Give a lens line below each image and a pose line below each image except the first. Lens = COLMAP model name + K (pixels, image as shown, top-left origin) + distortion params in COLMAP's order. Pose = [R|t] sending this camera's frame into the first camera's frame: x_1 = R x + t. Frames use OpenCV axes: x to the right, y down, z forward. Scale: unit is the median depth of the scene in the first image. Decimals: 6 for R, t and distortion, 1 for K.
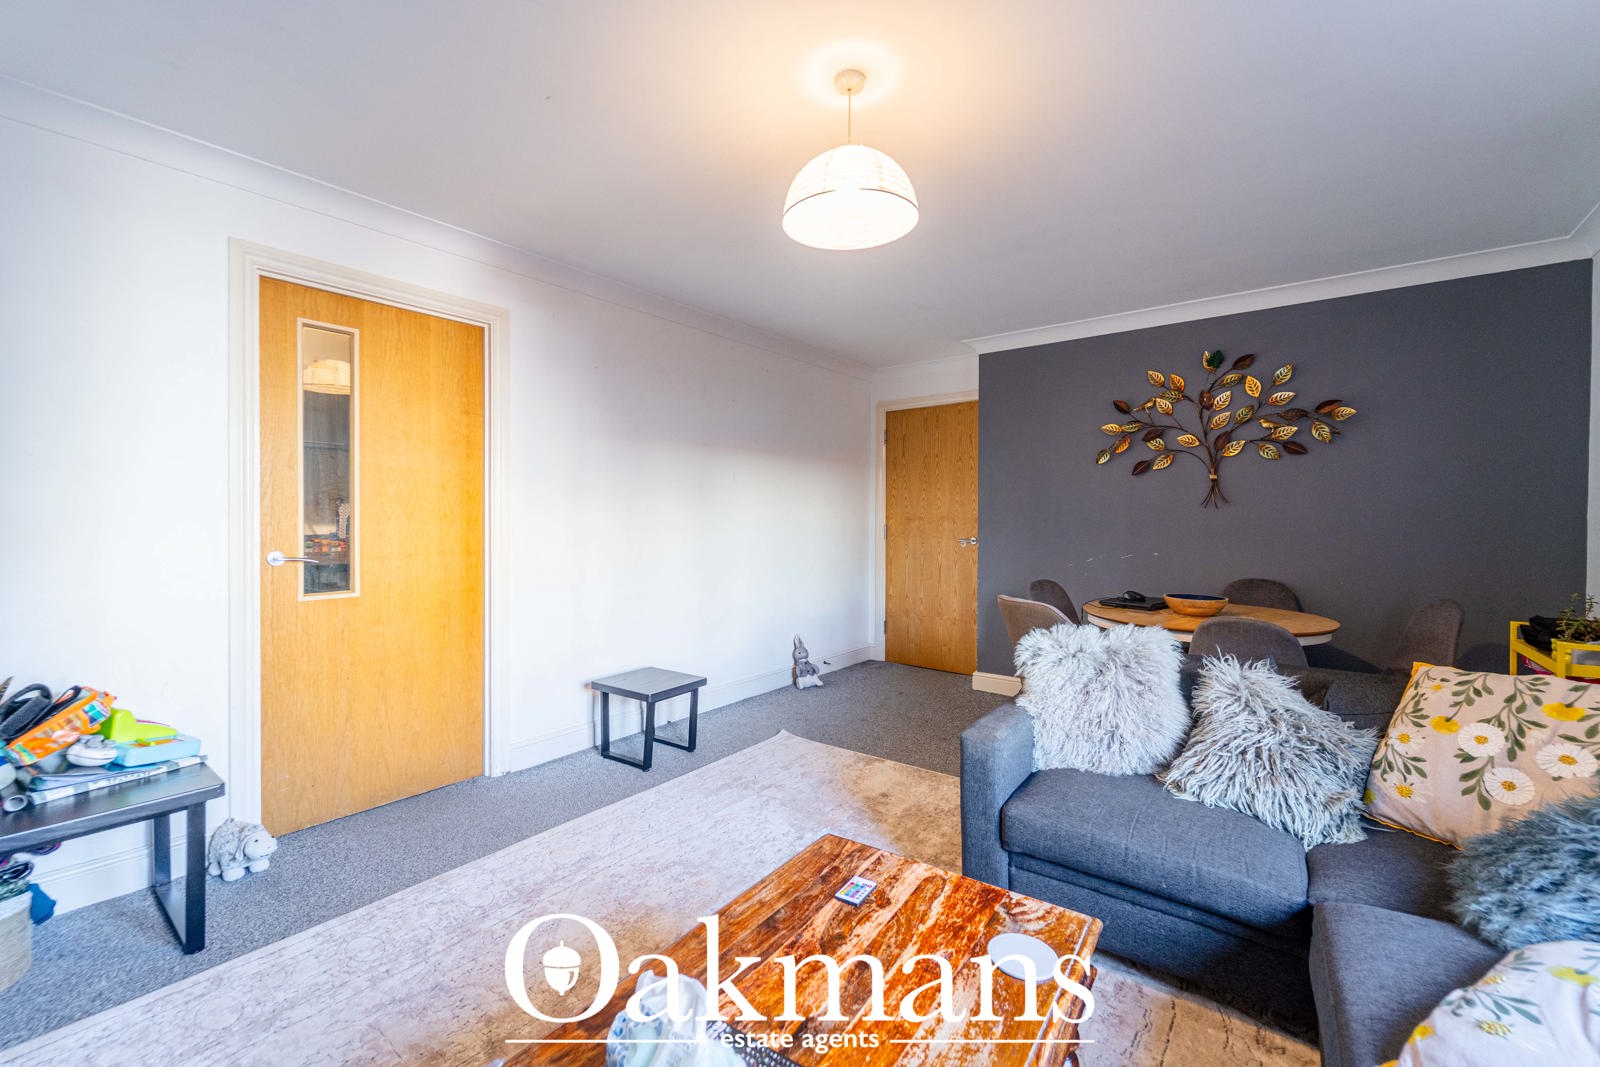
lens RADIAL K [[652.9, 0, 794.1], [0, 652.9, 529.9], [0, 0, 1]] dist [-0.002251, -0.000906]
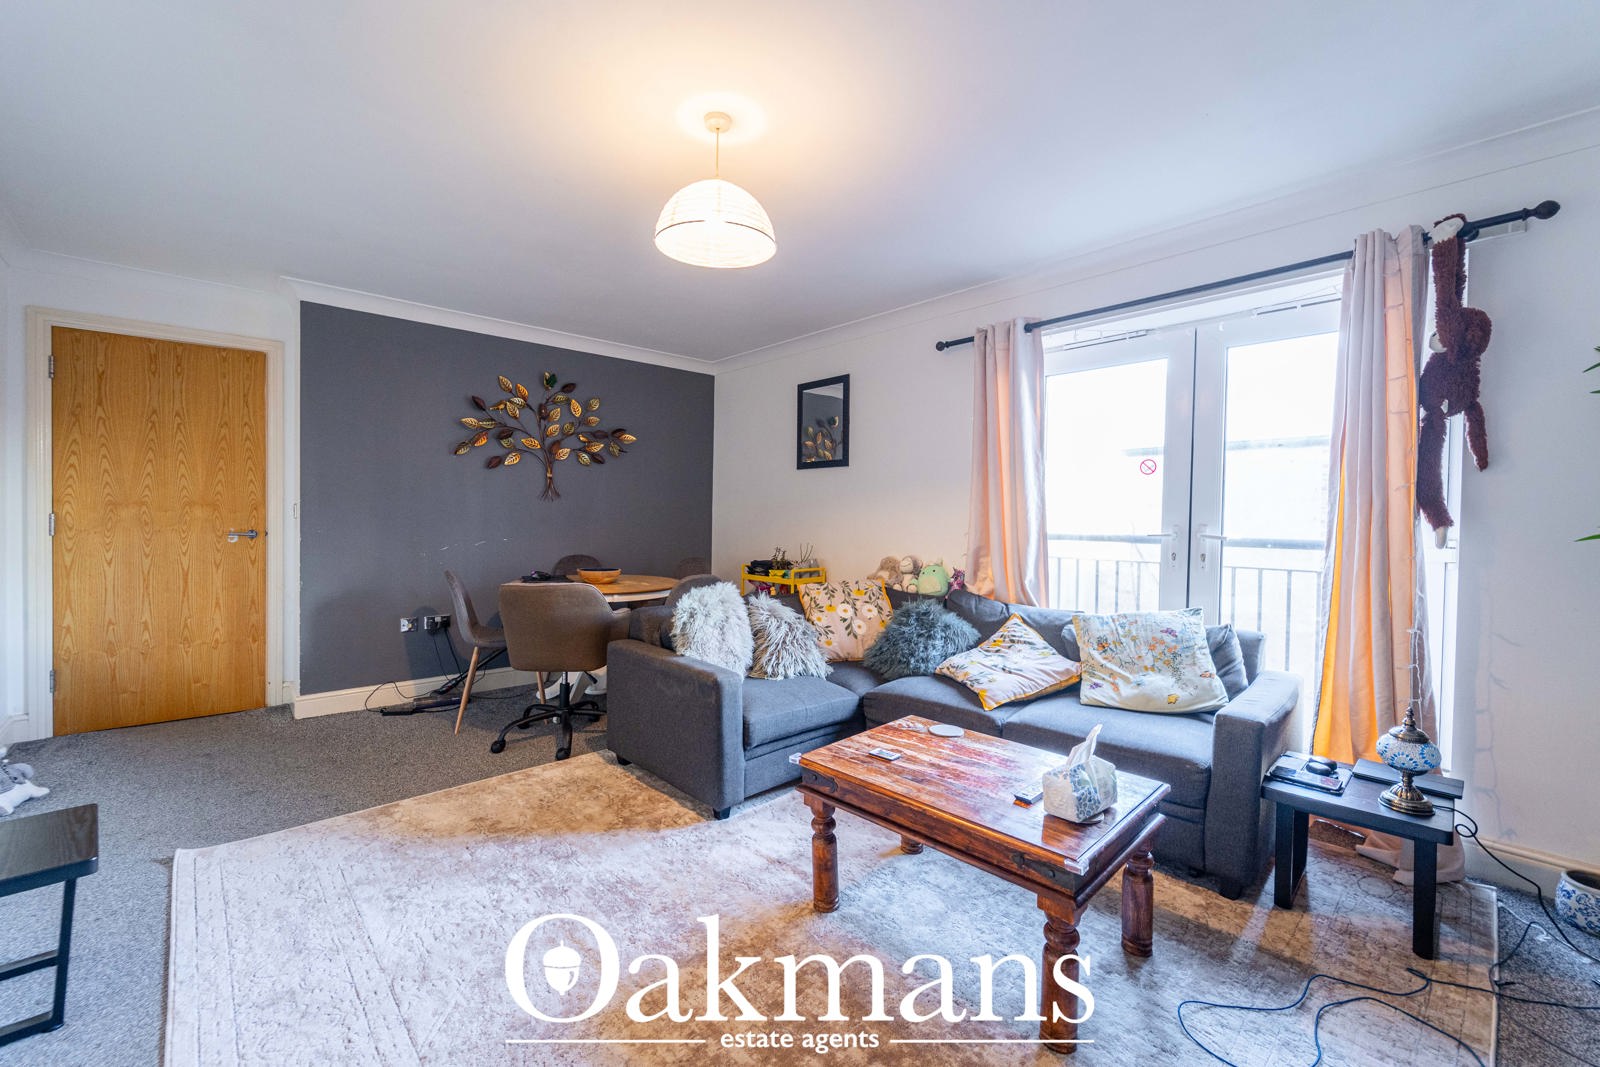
lens RADIAL K [[652.9, 0, 792.8], [0, 652.9, 526.6], [0, 0, 1]] dist [-0.002251, -0.000906]
pose [[0.185892, -0.018750, 0.982391, -0.487777], [0.005049, 0.999823, 0.018127, -0.003472], [-0.982557, 0.001590, 0.185953, 0.314185]]
